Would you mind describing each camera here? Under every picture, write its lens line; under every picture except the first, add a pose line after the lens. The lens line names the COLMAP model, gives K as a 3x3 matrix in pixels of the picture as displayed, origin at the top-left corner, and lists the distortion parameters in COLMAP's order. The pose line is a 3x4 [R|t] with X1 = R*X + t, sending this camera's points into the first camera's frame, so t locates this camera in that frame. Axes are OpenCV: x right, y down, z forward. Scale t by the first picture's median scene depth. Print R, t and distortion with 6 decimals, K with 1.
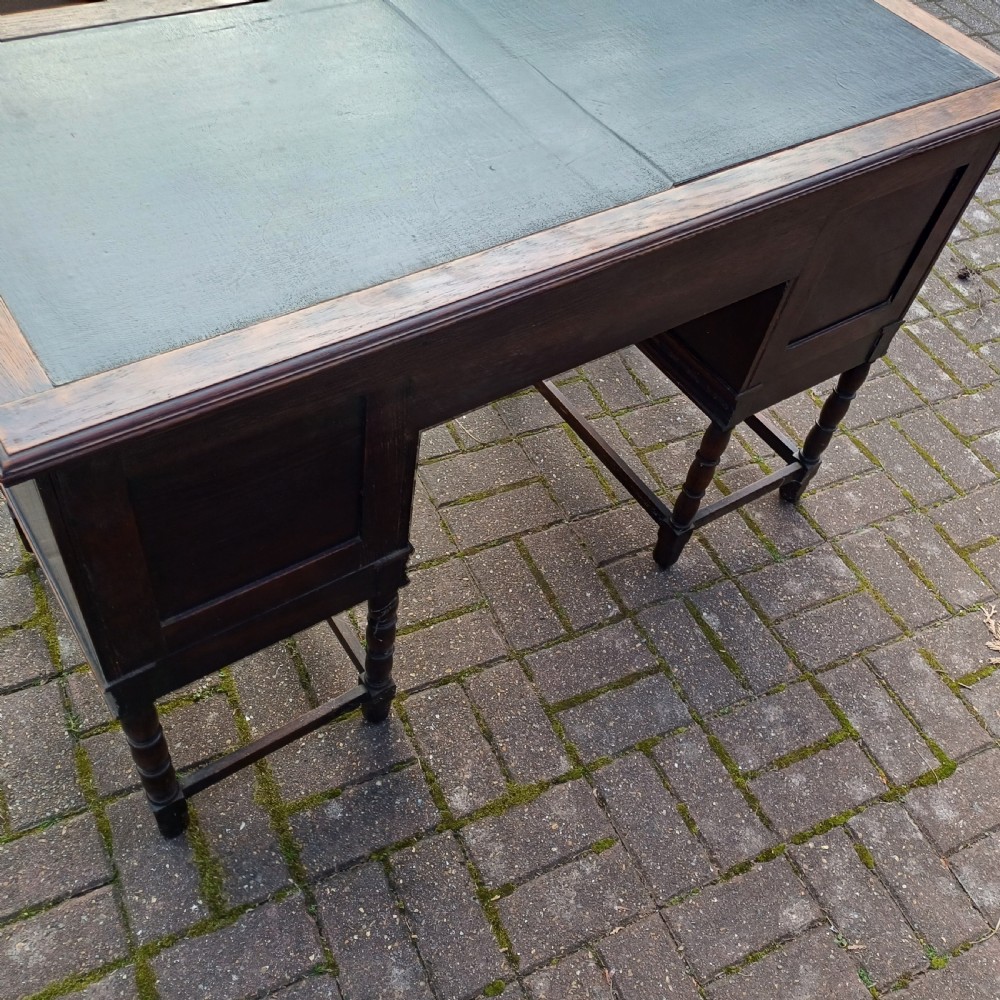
lens RADIAL K [[991.4, 0, 497.1], [0, 991.4, 494.3], [0, 0, 1]] dist [0.104782, -0.159778]
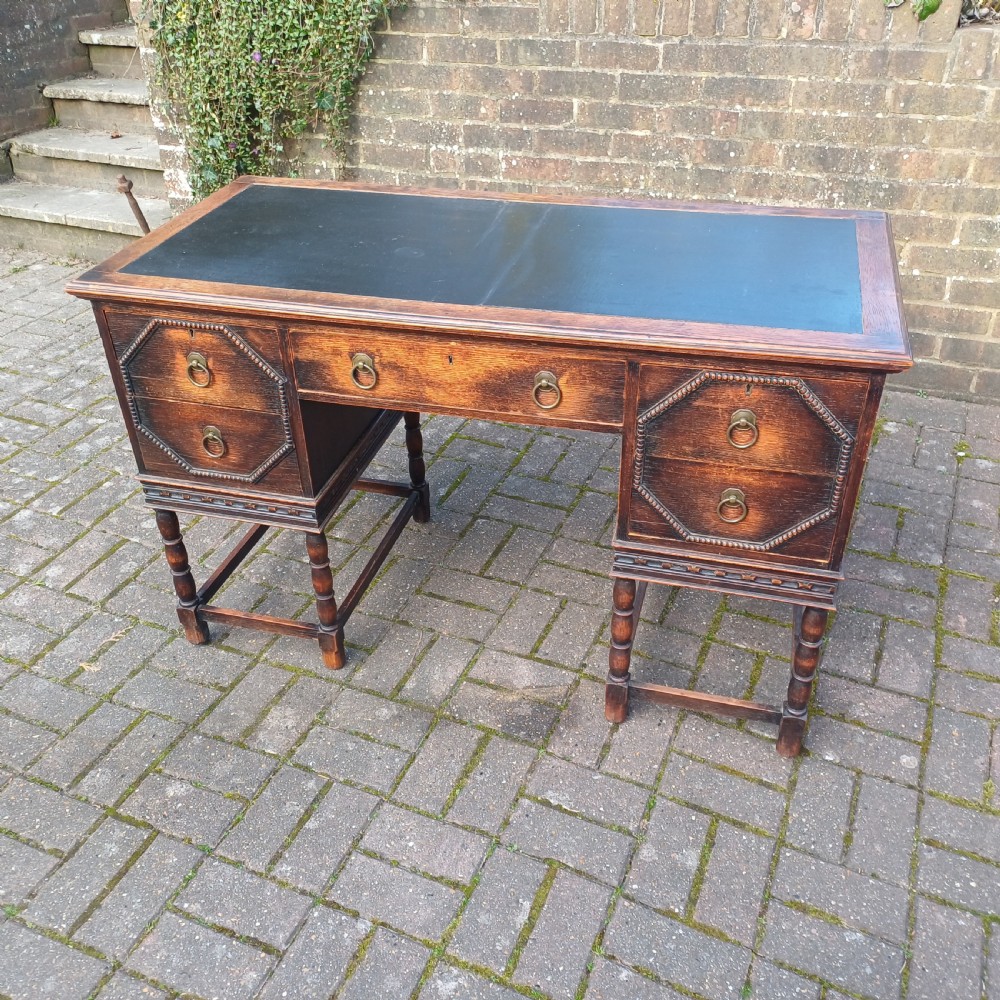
lens RADIAL K [[980.8, 0, 487.5], [0, 980.8, 498.4], [0, 0, 1]] dist [0.096262, -0.121024]
pose [[-0.633763, -0.521072, 0.571689, -0.720518], [0.566683, 0.190295, 0.801660, -1.075454], [-0.526511, 0.832029, 0.174681, 0.730110]]
